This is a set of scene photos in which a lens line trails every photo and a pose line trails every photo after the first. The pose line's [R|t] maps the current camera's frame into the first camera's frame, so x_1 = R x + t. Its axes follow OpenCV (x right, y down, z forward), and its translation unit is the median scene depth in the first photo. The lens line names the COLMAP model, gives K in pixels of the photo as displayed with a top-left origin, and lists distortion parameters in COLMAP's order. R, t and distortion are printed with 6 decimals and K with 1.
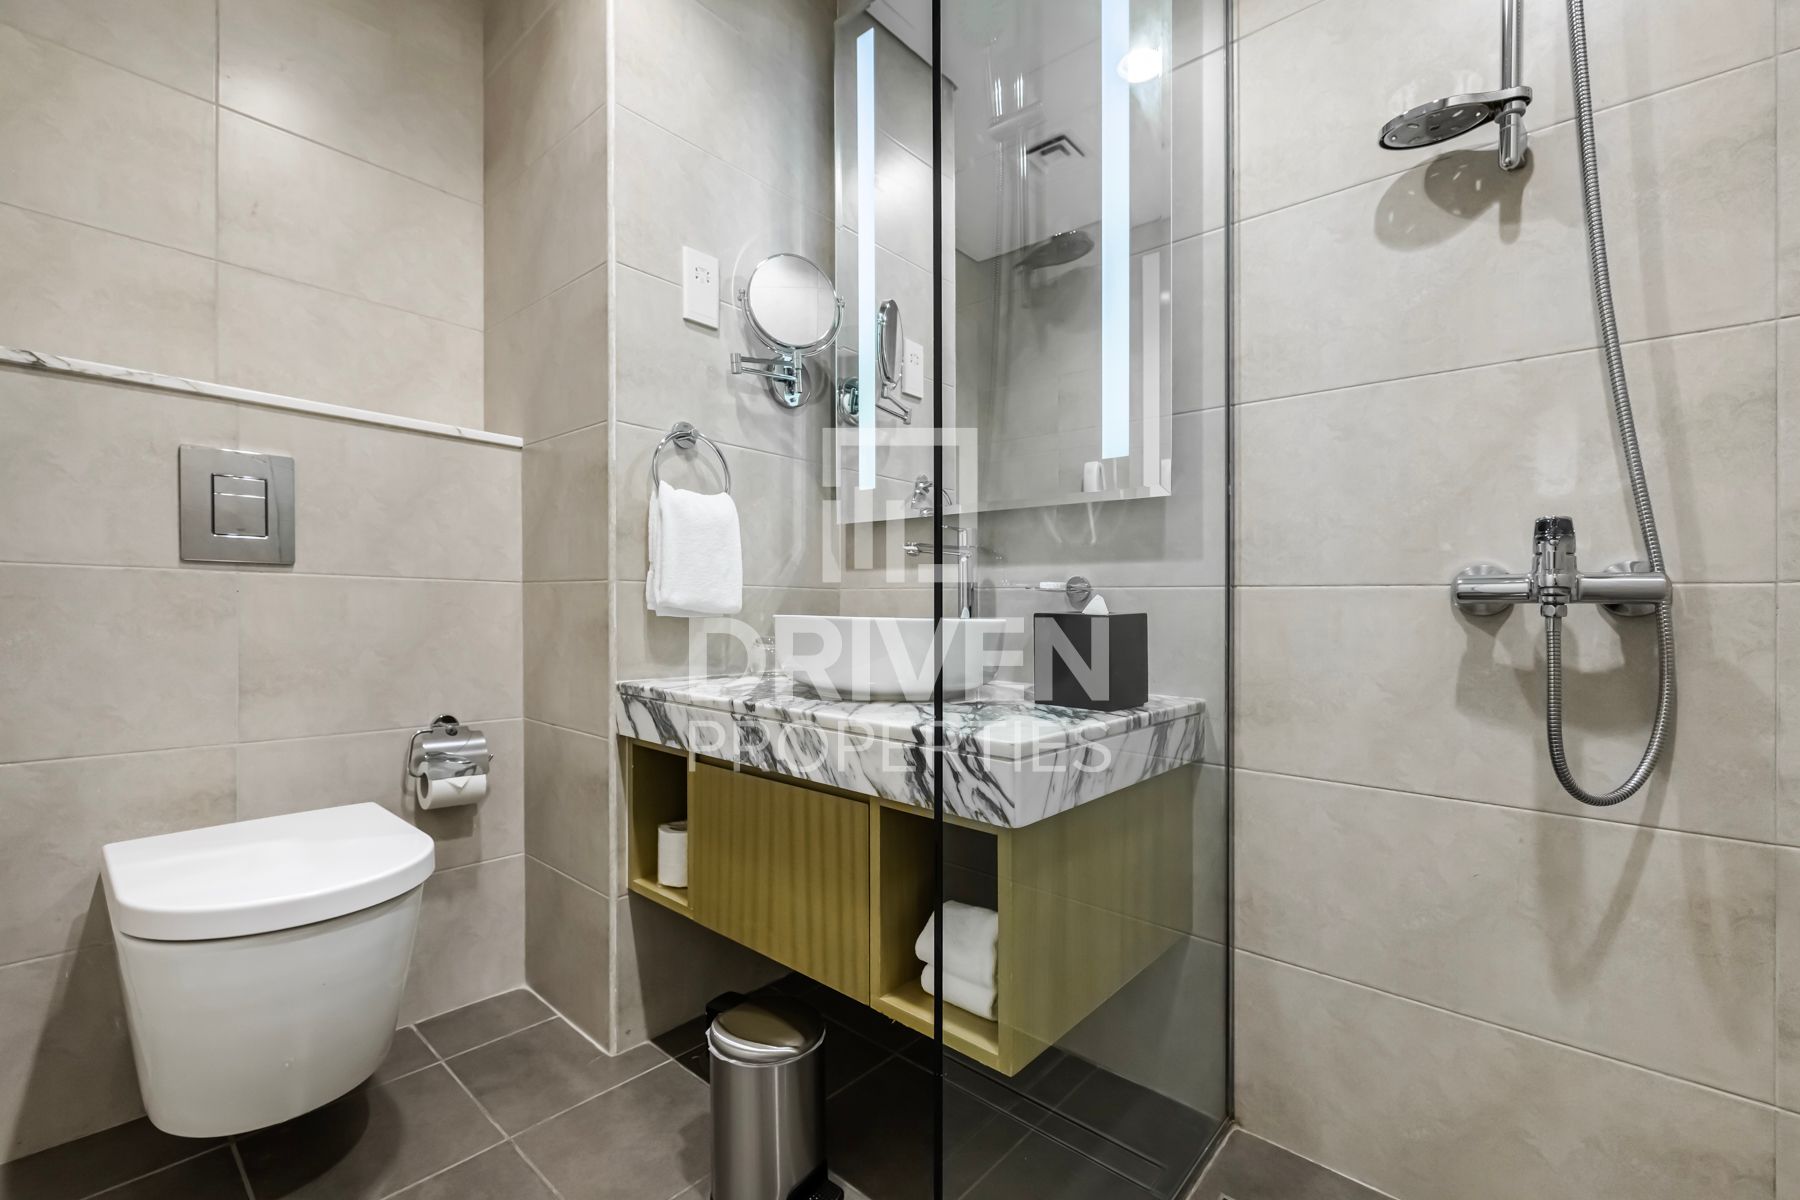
lens RADIAL K [[767.3, 0, 864.4], [0, 767.3, 598.6], [0, 0, 1]] dist [-0.013279, -0.001074]
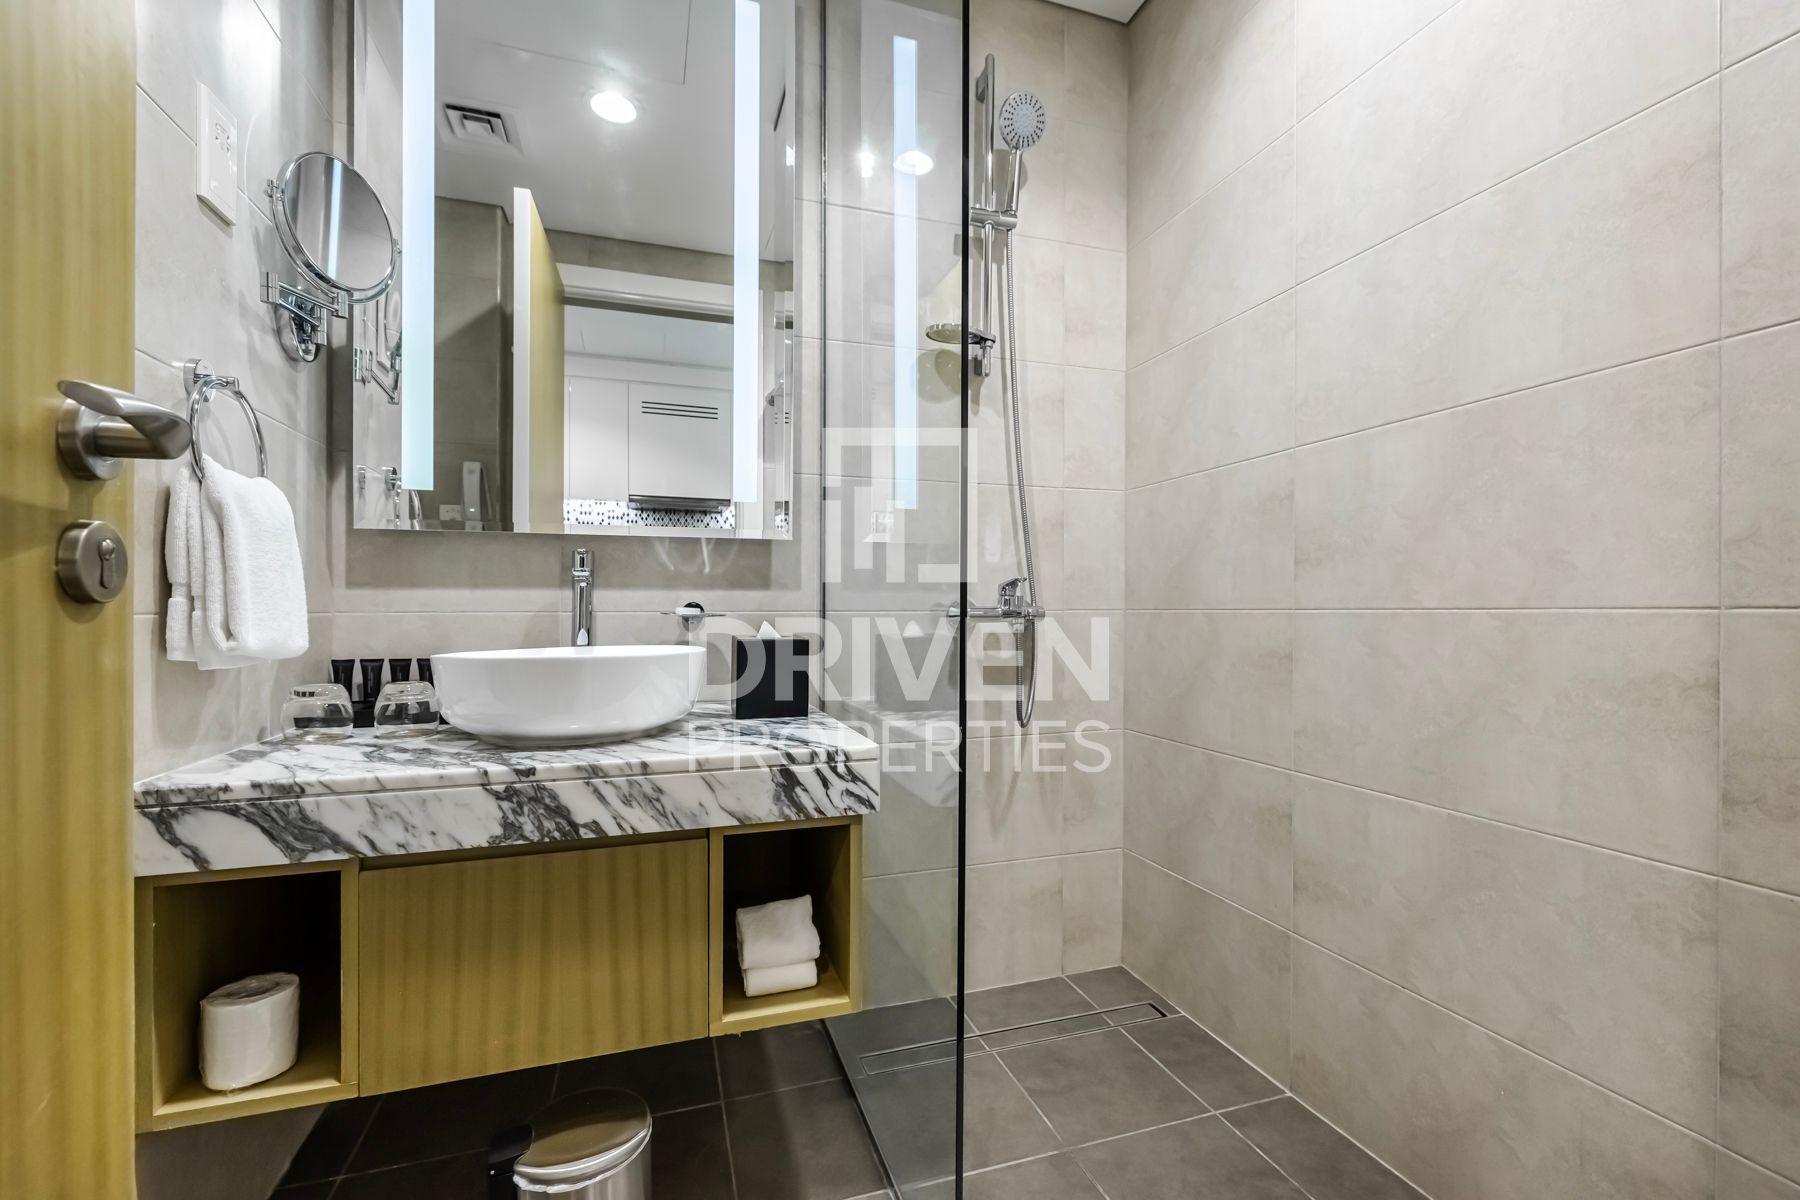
lens RADIAL K [[754.1, 0, 884.4], [0, 754.1, 600.9], [0, 0, 1]] dist [-0.001468, -0.000572]
pose [[0.498286, -0.006609, 0.866987, -0.653961], [0.000038, 0.999971, 0.007600, -0.047218], [-0.867013, -0.003754, 0.498272, 0.264645]]
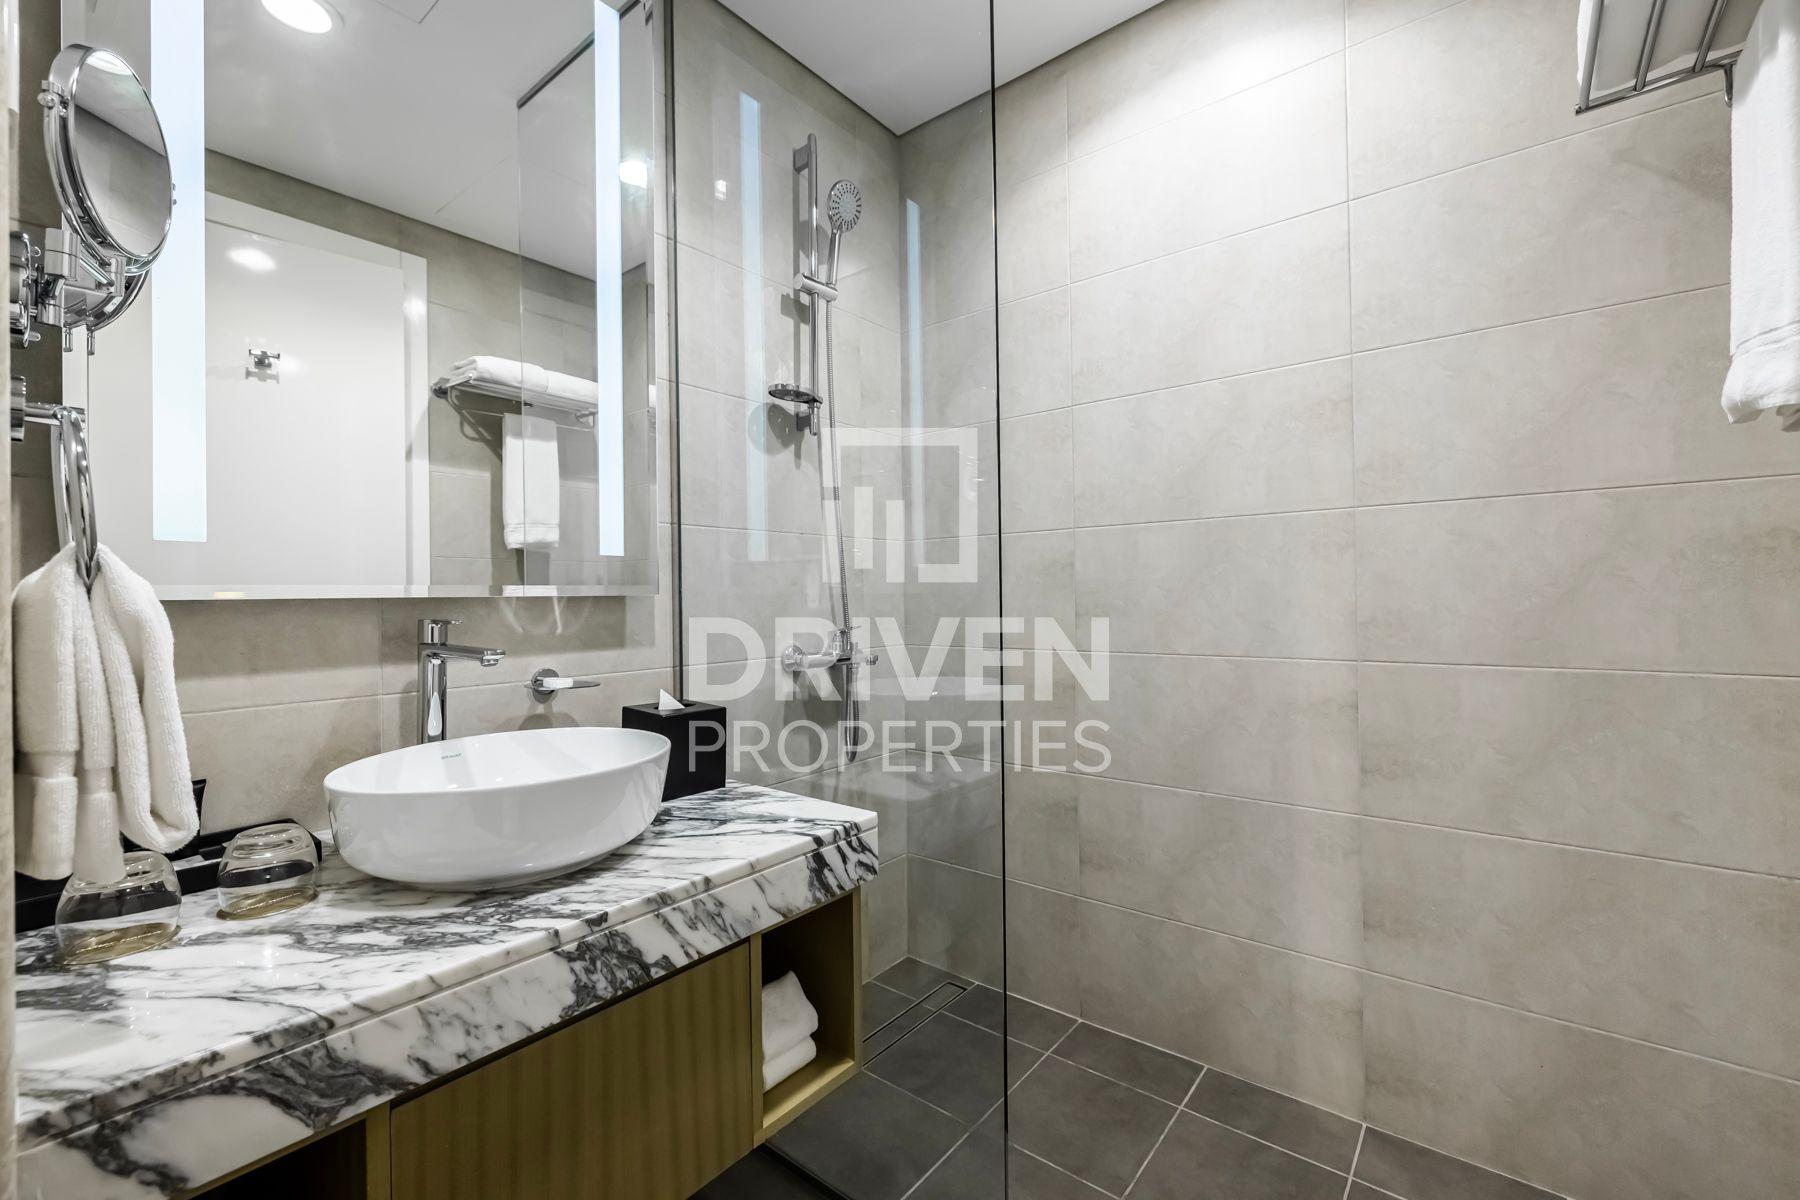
lens RADIAL K [[754.1, 0, 876.3], [0, 754.1, 581.9], [0, 0, 1]] dist [-0.001468, -0.000572]
pose [[-0.048677, 0.003500, 0.998808, -0.846693], [0.004735, 0.999983, -0.003274, -0.162775], [-0.998803, 0.004570, -0.048692, 0.776583]]
